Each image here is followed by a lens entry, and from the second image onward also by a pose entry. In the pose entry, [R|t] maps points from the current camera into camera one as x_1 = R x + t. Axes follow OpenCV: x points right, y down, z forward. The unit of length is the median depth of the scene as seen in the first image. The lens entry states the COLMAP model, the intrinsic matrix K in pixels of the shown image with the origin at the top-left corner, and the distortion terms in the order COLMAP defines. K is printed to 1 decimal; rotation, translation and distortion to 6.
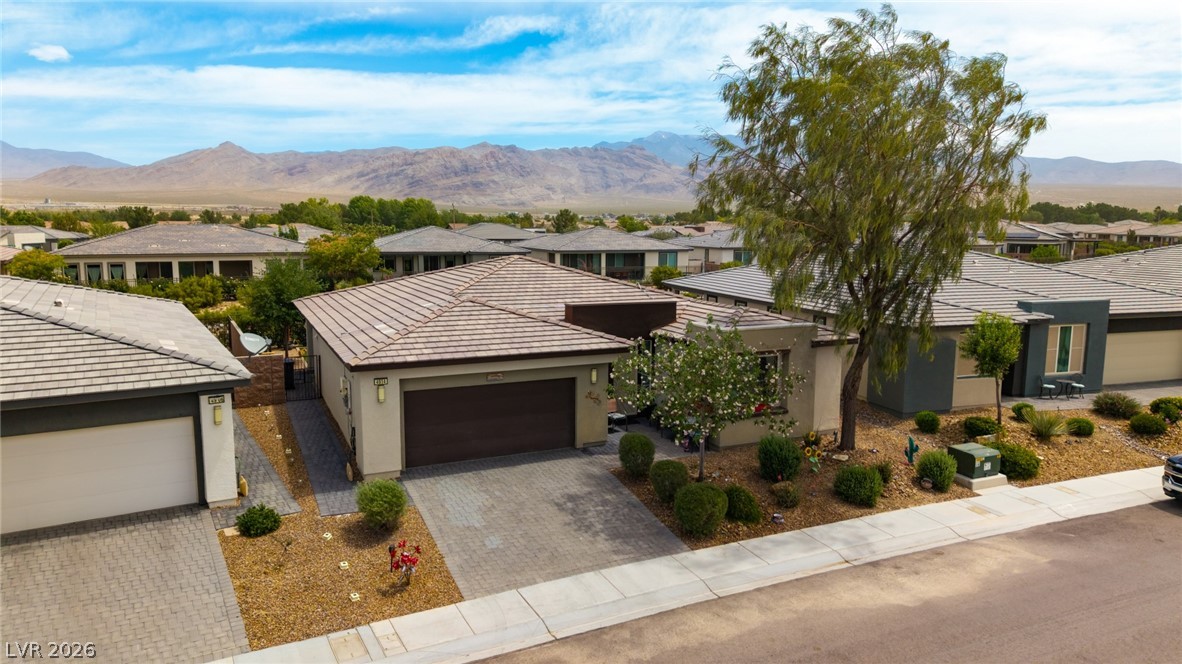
lens RADIAL K [[781.1, 0, 594.1], [0, 781.1, 336.7], [0, 0, 1]] dist [0.017716, -0.004717]
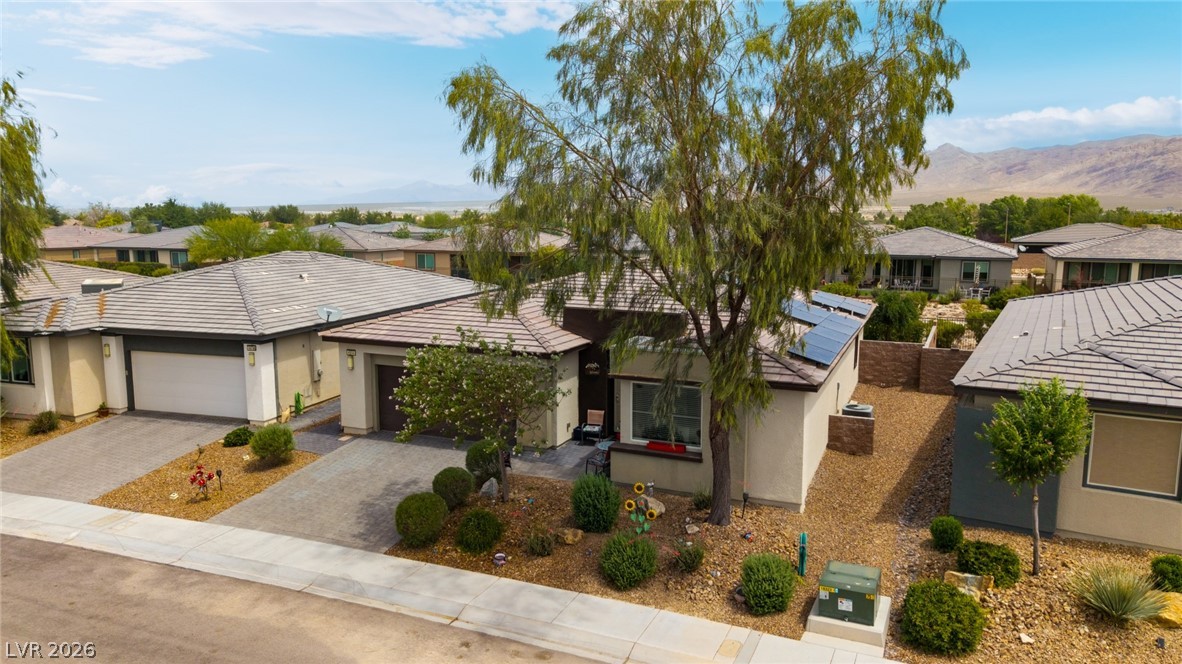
lens RADIAL K [[781.1, 0, 584.2], [0, 781.1, 332.4], [0, 0, 1]] dist [0.017716, -0.004717]
pose [[0.675123, 0.101622, -0.730672, 0.998082], [-0.106658, 0.993506, 0.039628, -0.071028], [0.729954, 0.051178, 0.681578, 0.500184]]
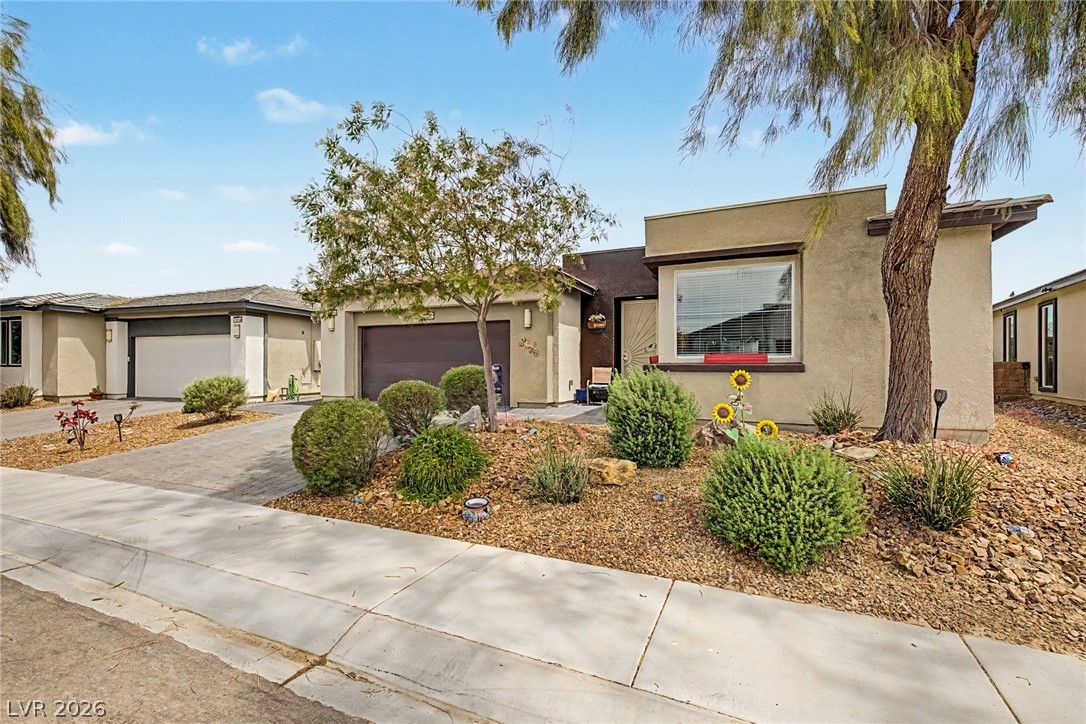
lens RADIAL K [[456.7, 0, 539.4], [0, 456.7, 363.7], [0, 0, 1]] dist [0.006043, 0.000783]
pose [[0.658954, -0.007763, -0.752144, 0.486574], [-0.105159, 0.989176, -0.102339, 0.192246], [0.744796, 0.146531, 0.651004, 0.930300]]
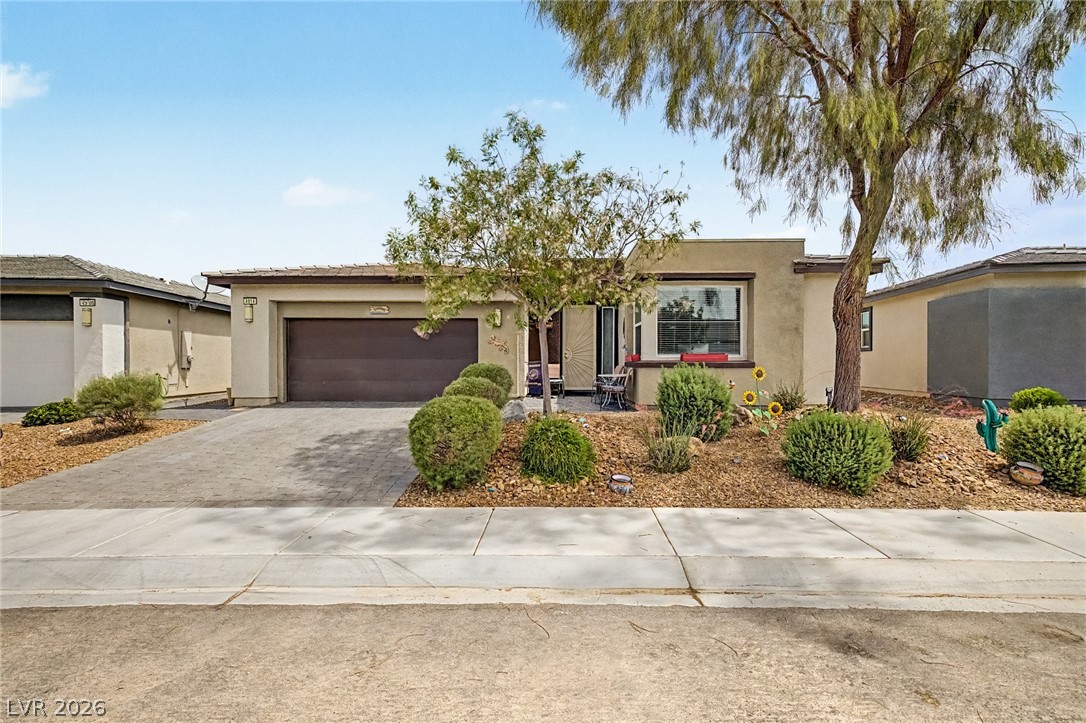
lens RADIAL K [[456.7, 0, 543.6], [0, 456.7, 361.4], [0, 0, 1]] dist [0.006043, 0.000783]
pose [[0.900450, -0.003536, -0.434945, 0.349361], [-0.058979, 0.989739, -0.130149, 0.213011], [0.430942, 0.142846, 0.891002, 0.765741]]
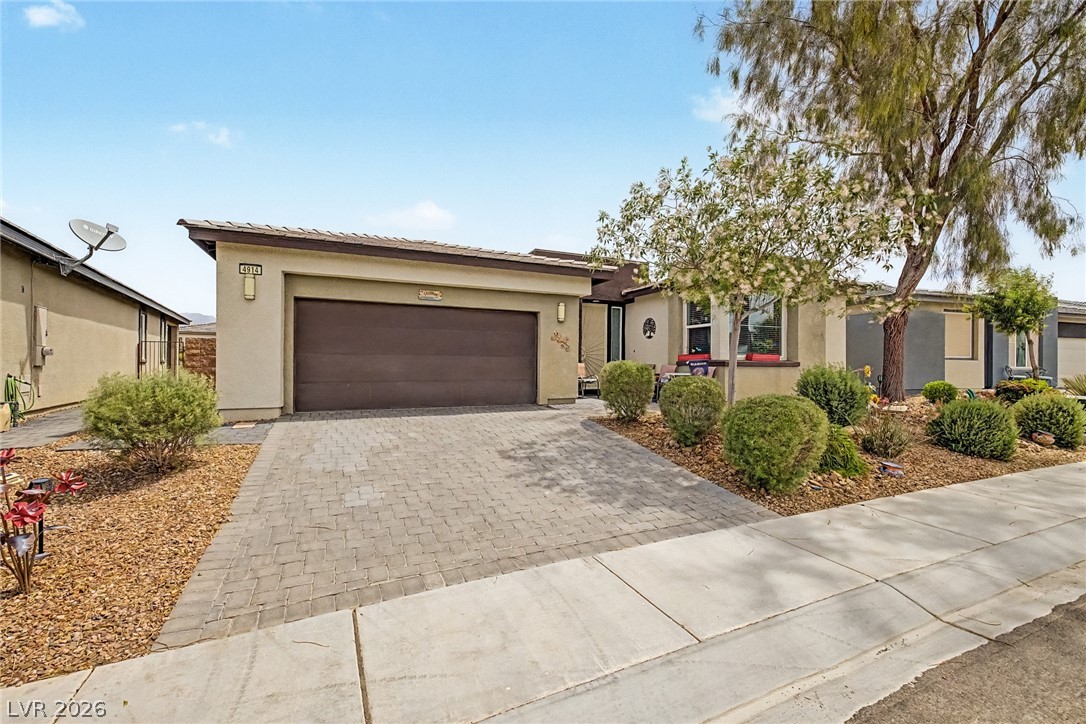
lens RADIAL K [[456.7, 0, 547.6], [0, 456.7, 366.5], [0, 0, 1]] dist [0.006043, 0.000783]
pose [[0.999980, 0.004056, -0.004883, -0.015562], [-0.004680, 0.990767, -0.135498, 0.223450], [0.004289, 0.135518, 0.990766, 0.717728]]
